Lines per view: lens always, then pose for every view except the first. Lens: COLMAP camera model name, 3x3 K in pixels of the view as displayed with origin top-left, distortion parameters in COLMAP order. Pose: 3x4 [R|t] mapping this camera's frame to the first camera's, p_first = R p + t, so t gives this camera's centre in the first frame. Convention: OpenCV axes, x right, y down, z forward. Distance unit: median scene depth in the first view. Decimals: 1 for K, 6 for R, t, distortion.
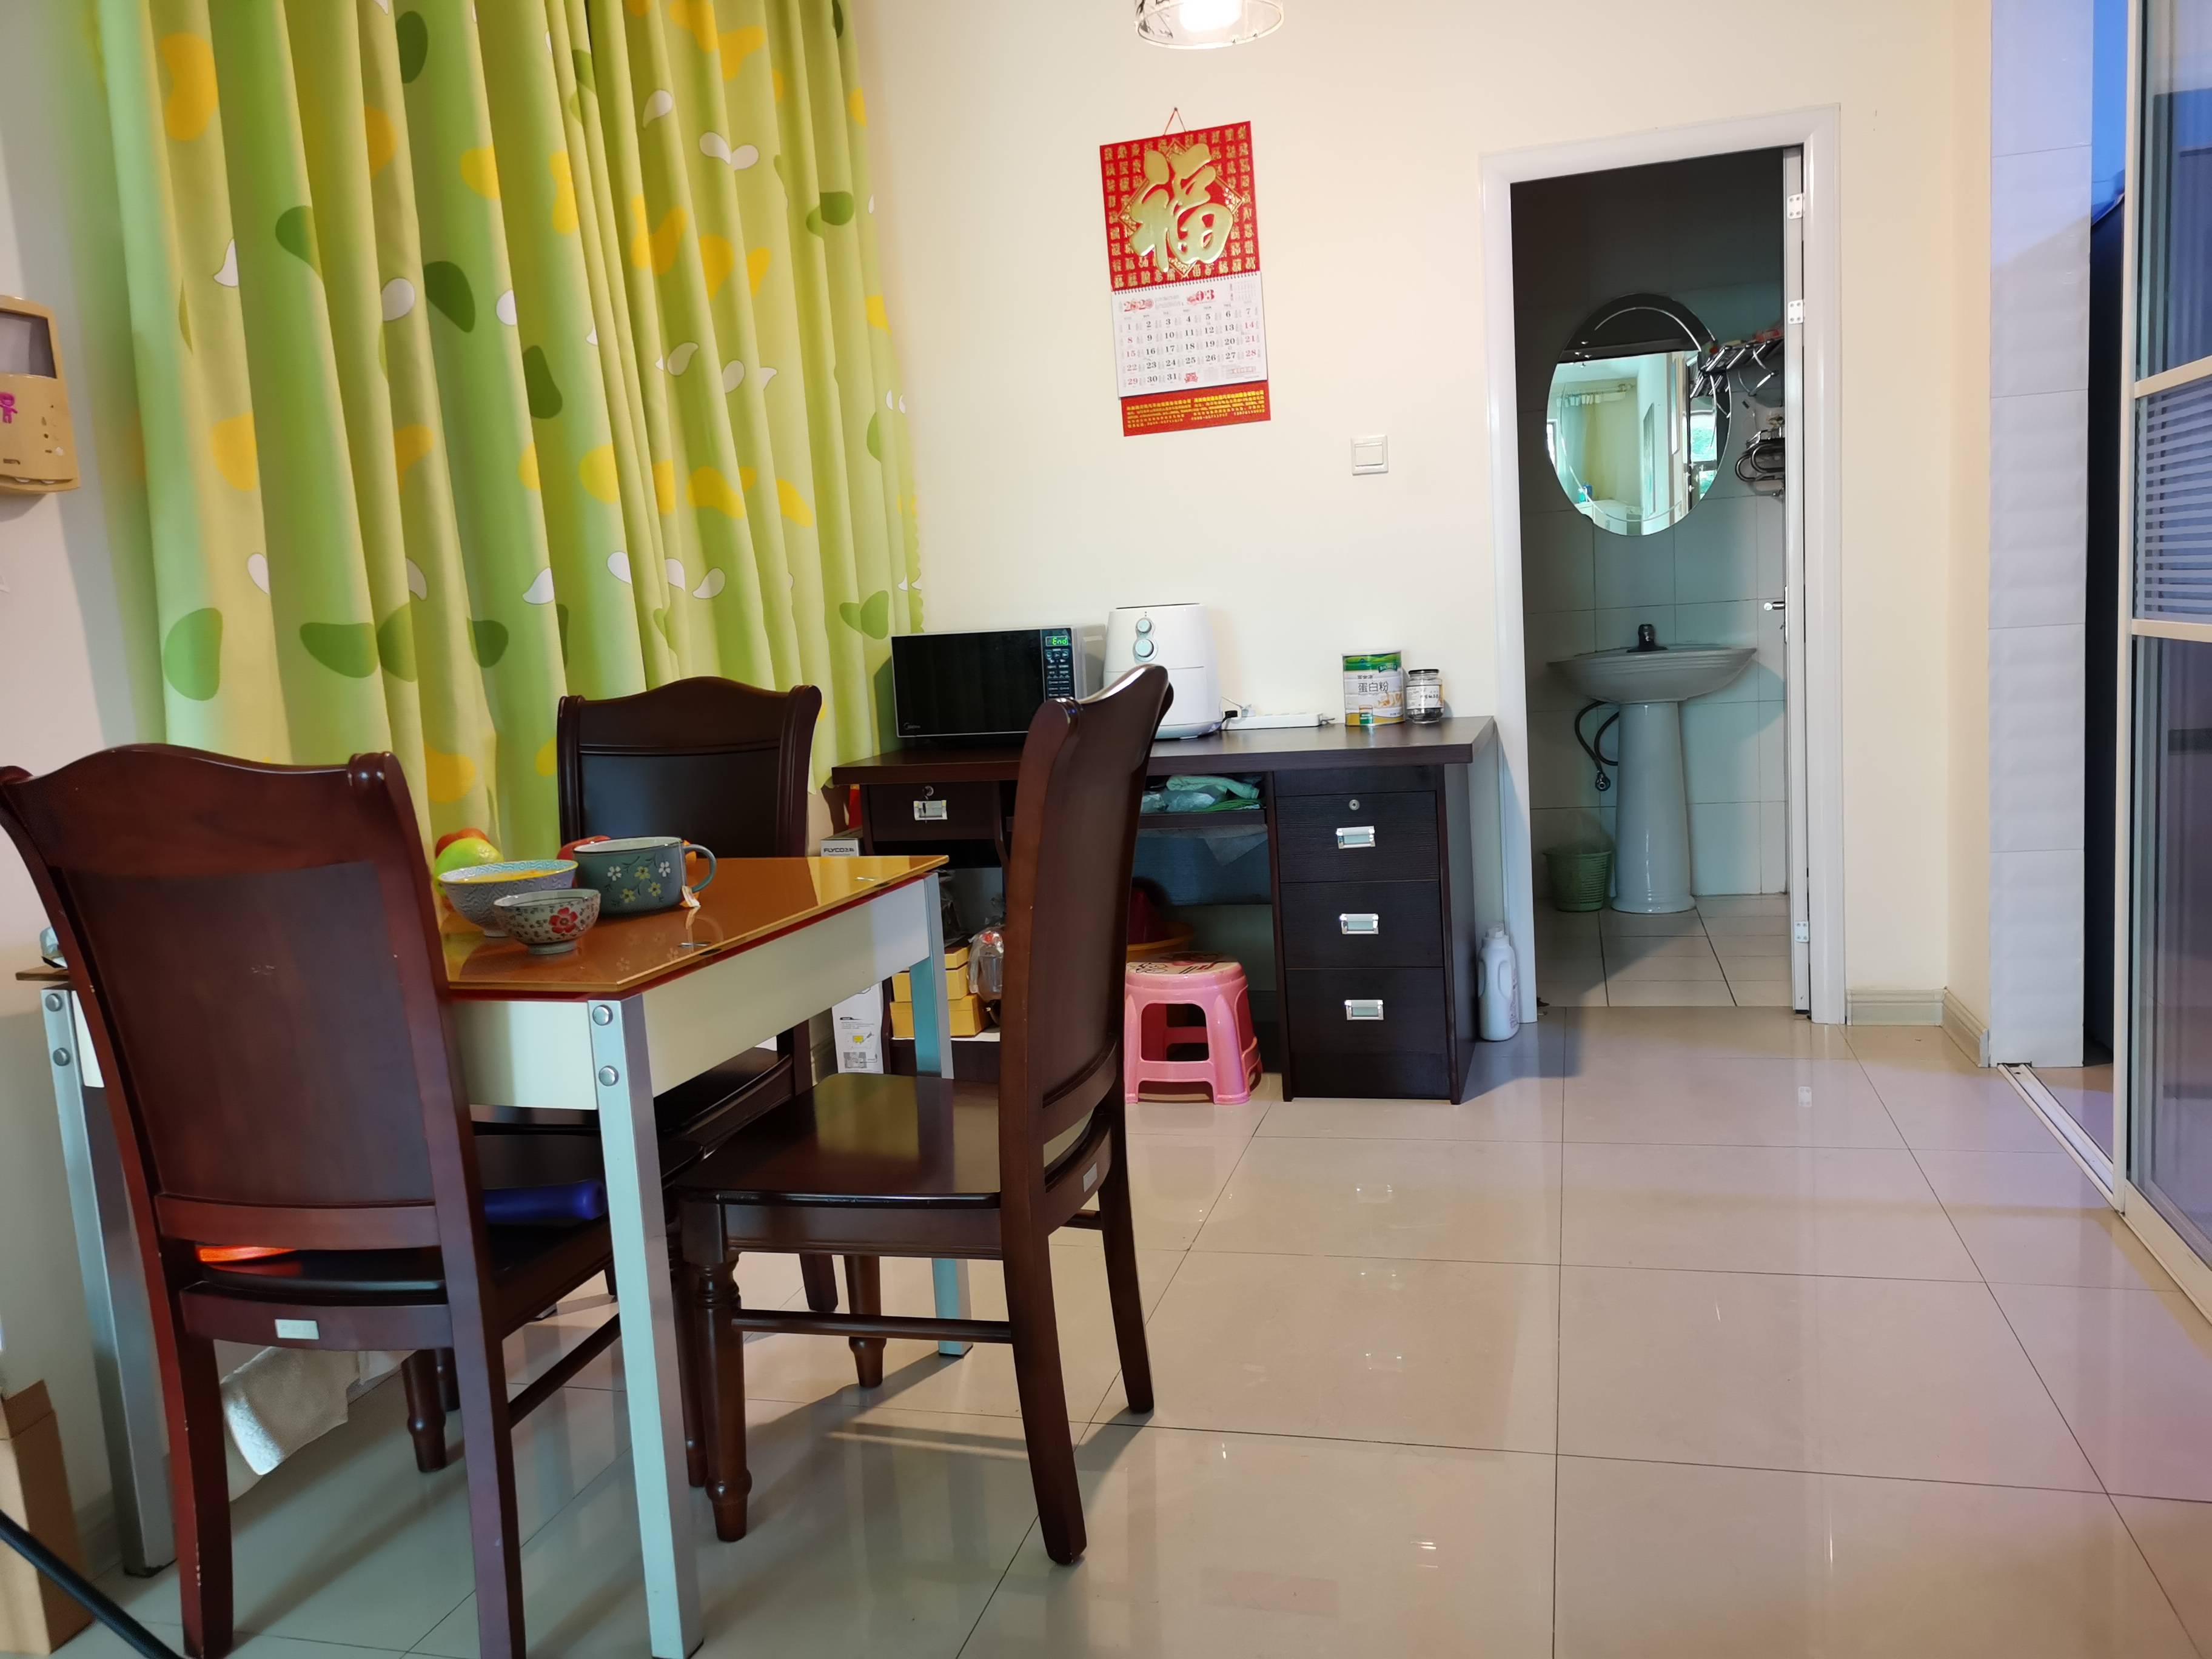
lens RADIAL K [[1707.8, 0, 1108.3], [0, 1707.8, 814.7], [0, 0, 1]] dist [0.068329, -0.047887]
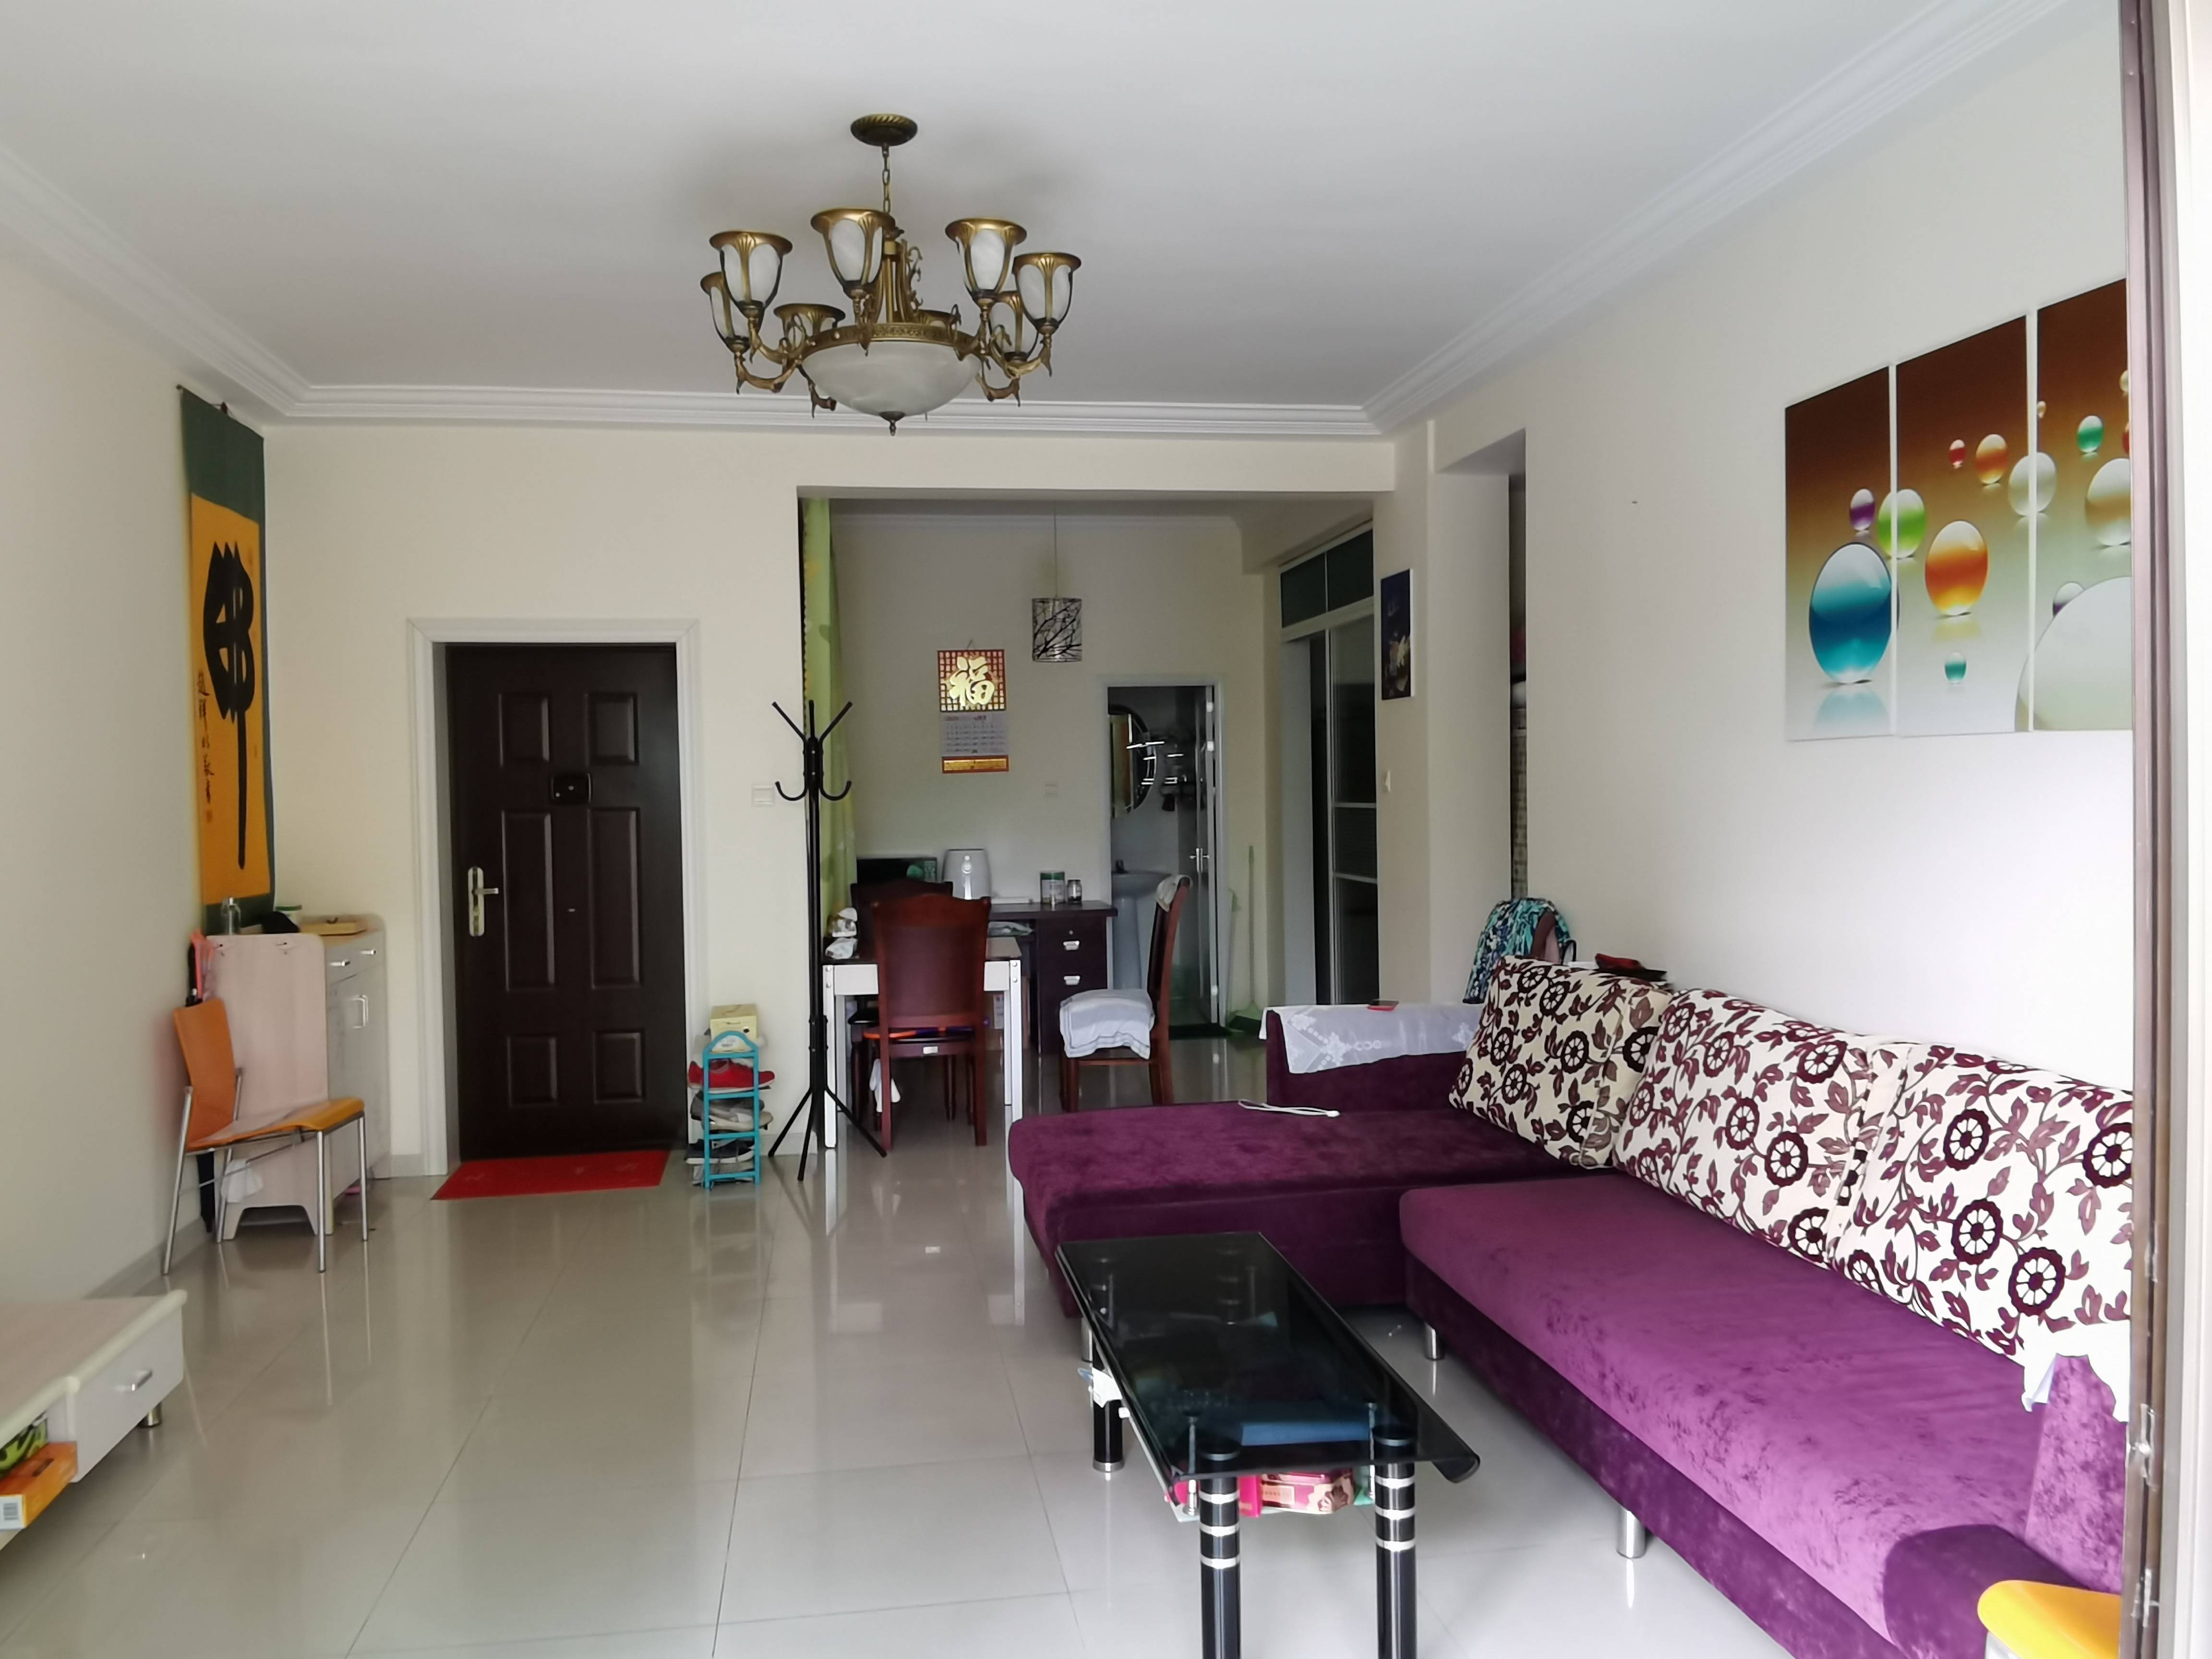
lens RADIAL K [[1649.5, 0, 1099.7], [0, 1649.5, 808.7], [0, 0, 1]] dist [0.046518, -0.063177]
pose [[0.907643, 0.044641, 0.417362, -0.736287], [0.010971, 0.991466, -0.129906, 0.113293], [-0.419599, 0.122487, 0.899407, -1.076575]]
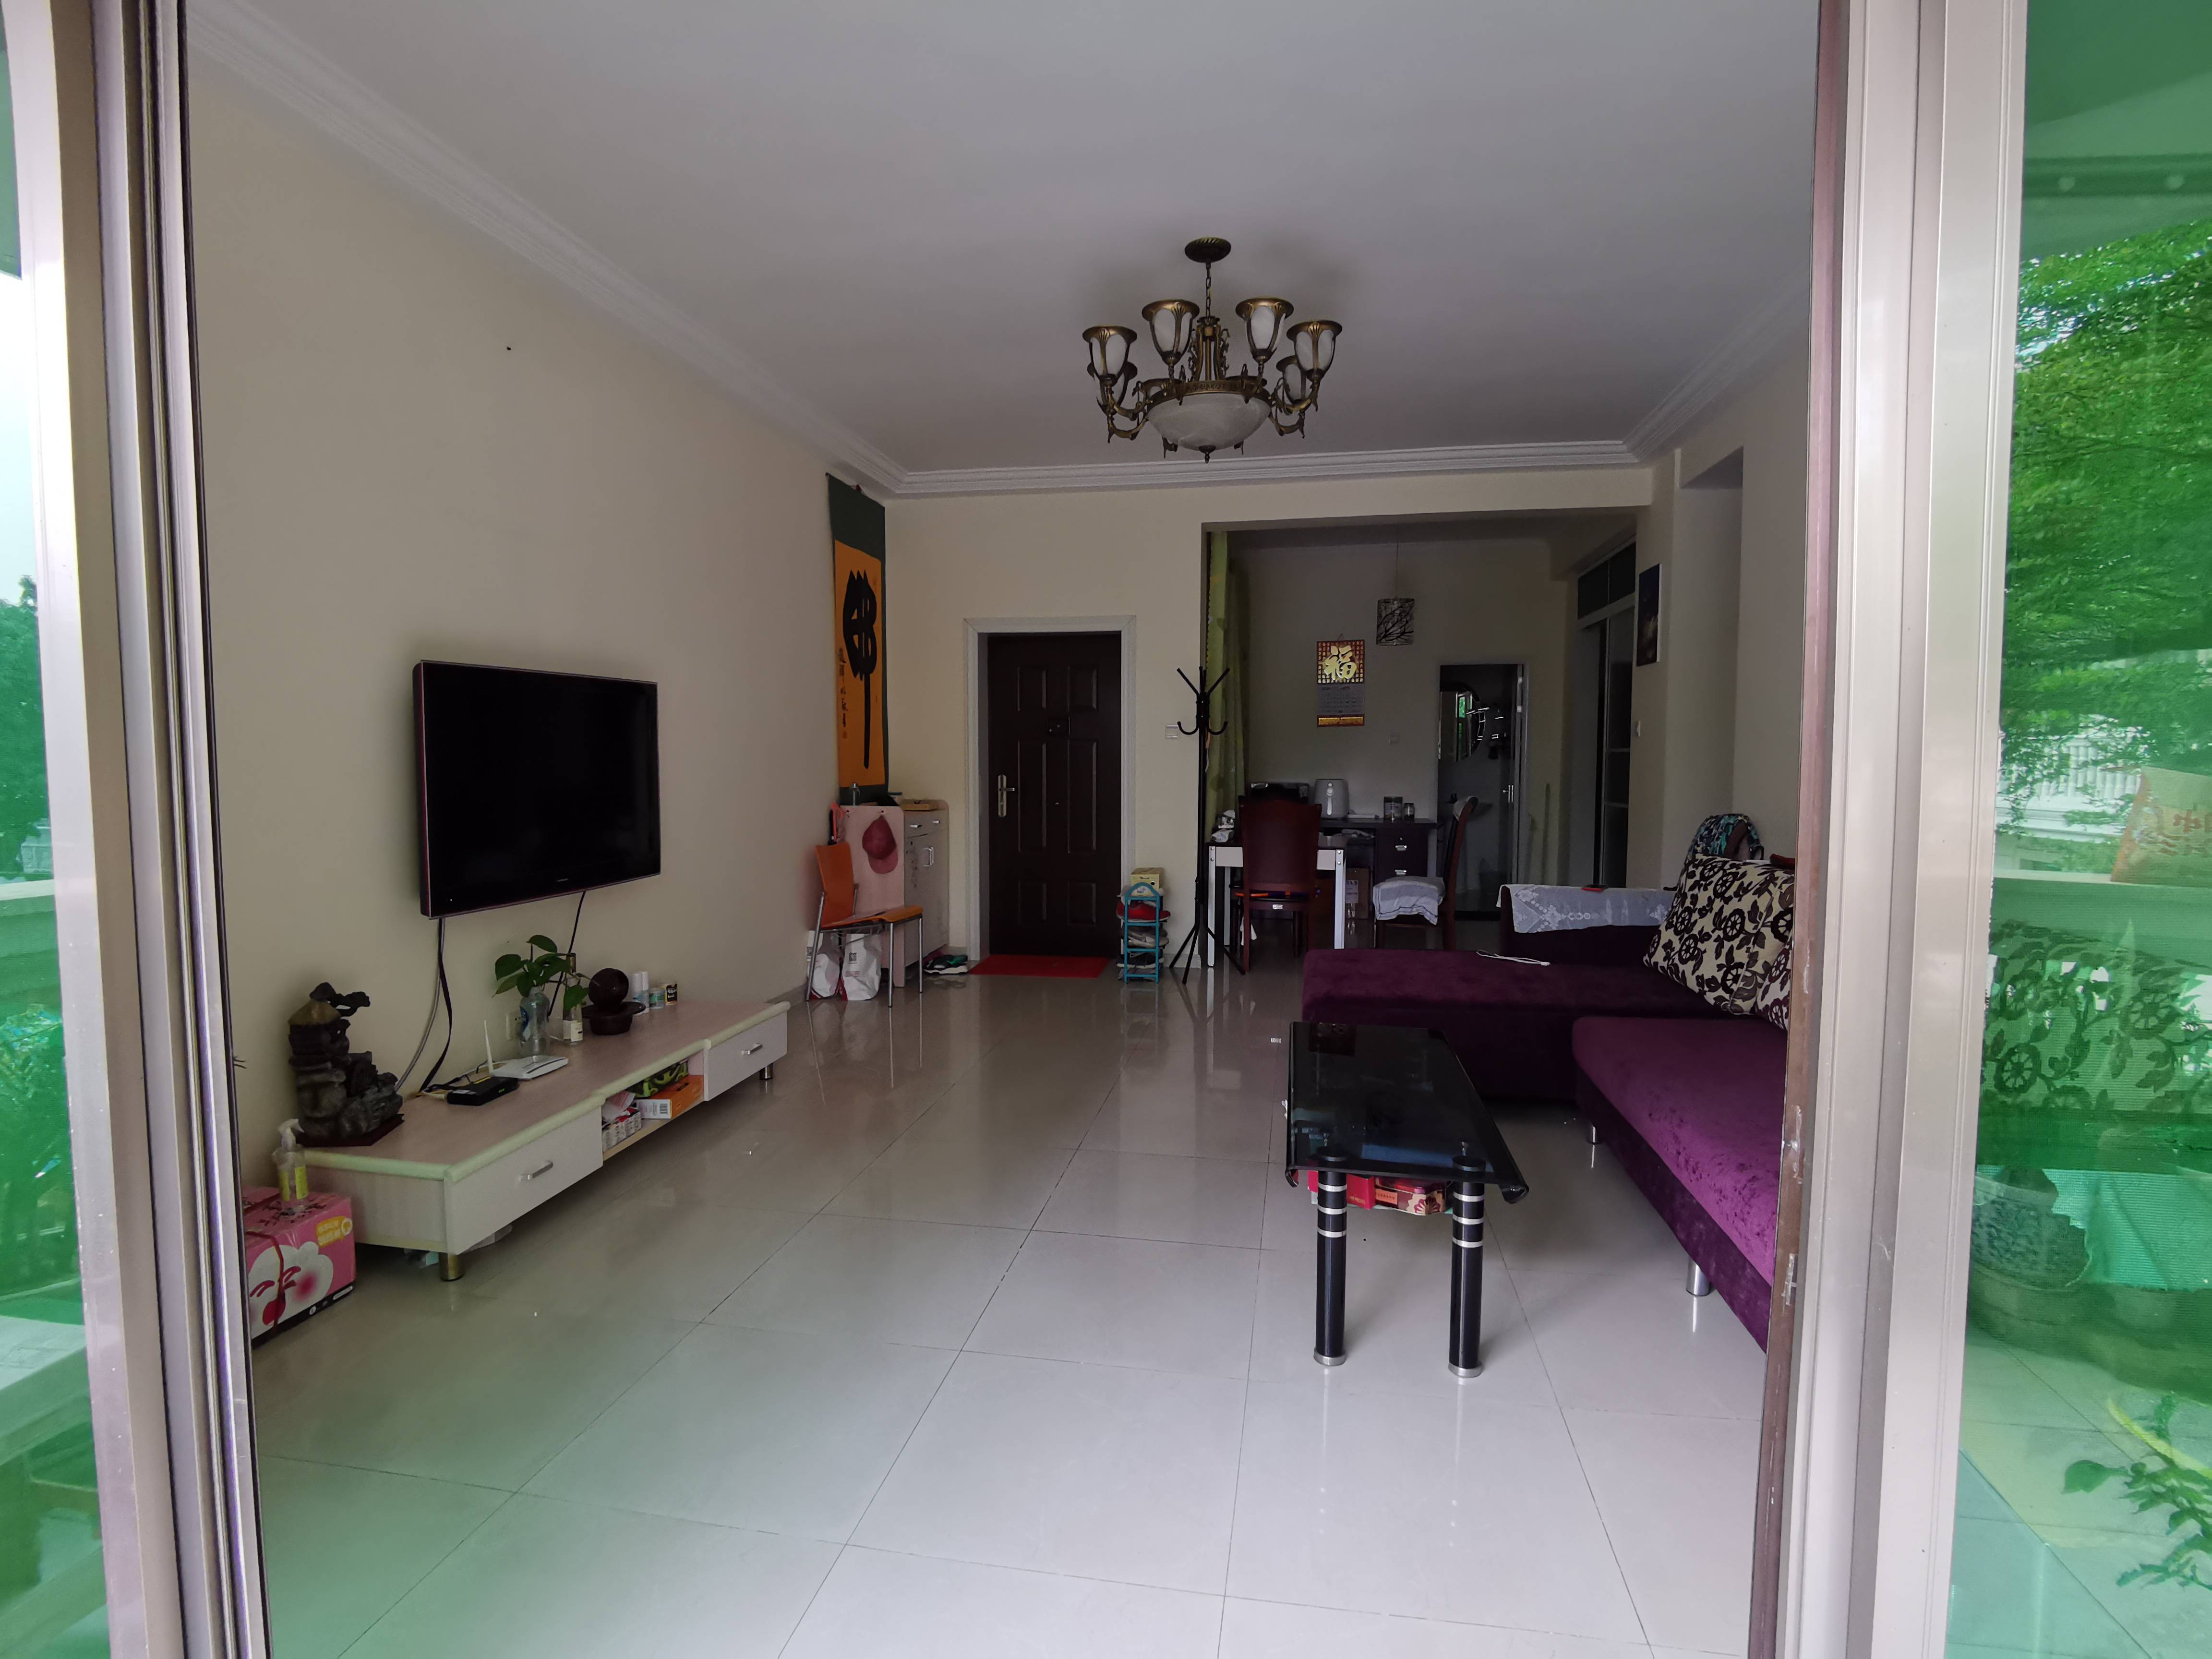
lens RADIAL K [[1104.2, 0, 1102.7], [0, 1104.2, 825.5], [0, 0, 1]] dist [-0.005622, -0.006278]
pose [[0.993310, 0.064257, 0.095954, -0.613257], [-0.057573, 0.995822, -0.070874, 0.146331], [-0.100107, 0.064876, 0.992859, -1.081738]]
